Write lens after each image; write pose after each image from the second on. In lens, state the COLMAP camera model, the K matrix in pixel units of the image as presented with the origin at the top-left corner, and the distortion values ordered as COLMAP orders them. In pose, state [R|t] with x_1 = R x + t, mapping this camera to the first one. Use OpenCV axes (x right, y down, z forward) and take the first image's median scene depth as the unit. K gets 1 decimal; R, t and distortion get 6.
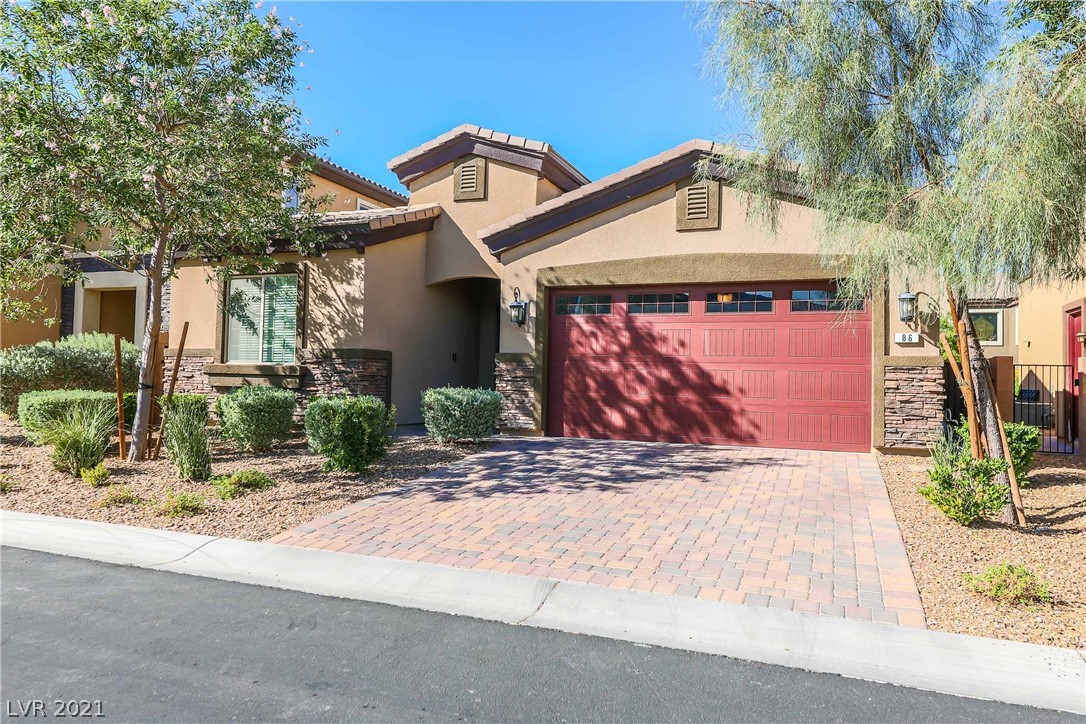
lens RADIAL K [[733.3, 0, 543.0], [0, 733.3, 362.0], [0, 0, 1]] dist [0.010170, 0.000293]
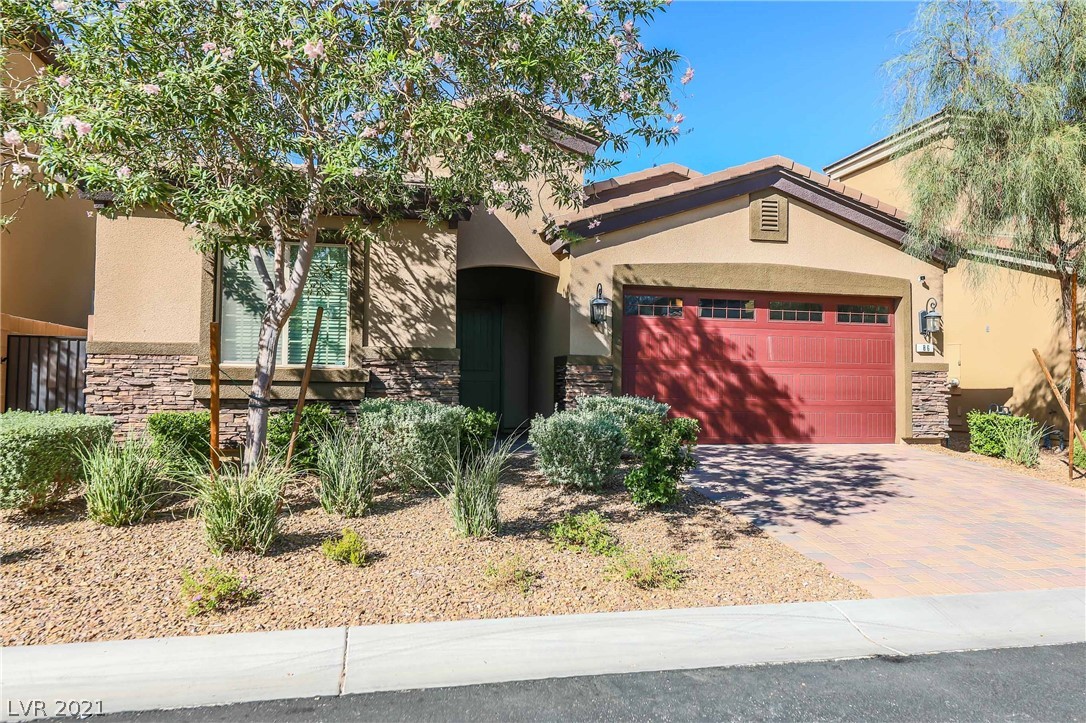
lens RADIAL K [[733.3, 0, 543.0], [0, 733.3, 361.5], [0, 0, 1]] dist [0.010170, 0.000293]
pose [[0.830550, 0.006393, 0.556907, -0.605687], [-0.008867, 0.999959, 0.001746, -0.006029], [-0.556873, -0.006388, 0.830573, 0.285926]]
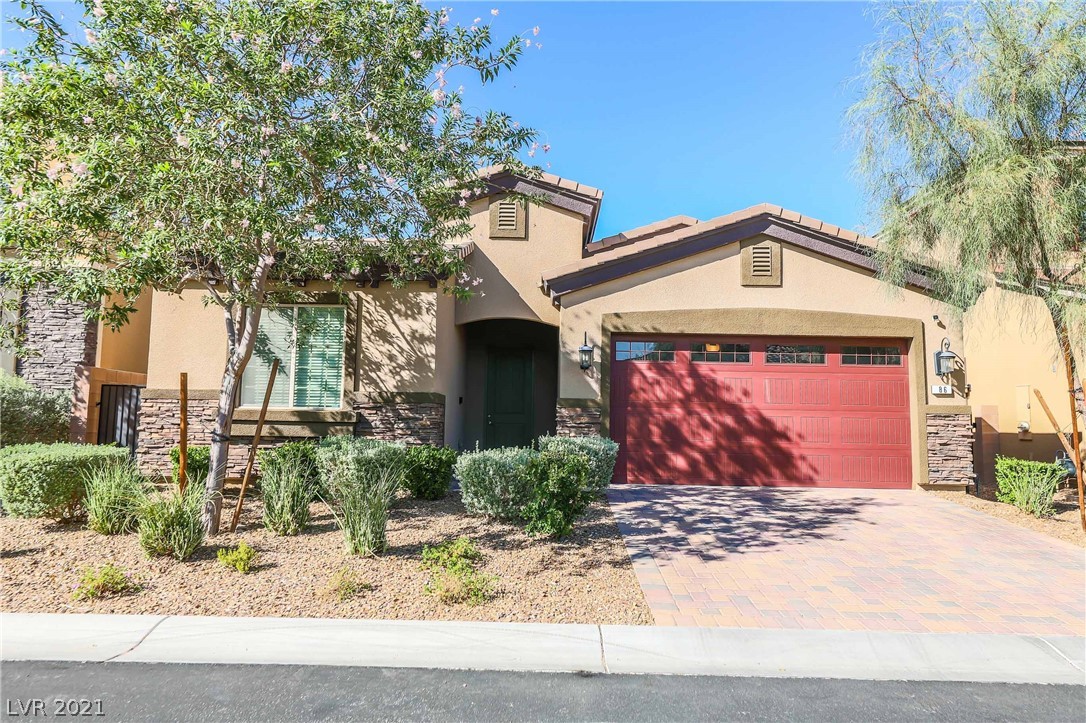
lens RADIAL K [[708.3, 0, 543.0], [0, 708.3, 361.5], [0, 0, 1]] dist [0.008567, 0.000905]
pose [[0.933320, 0.027480, 0.357991, -0.430958], [-0.006511, 0.998198, -0.059650, -0.005110], [-0.358985, 0.053342, 0.931818, 0.142450]]
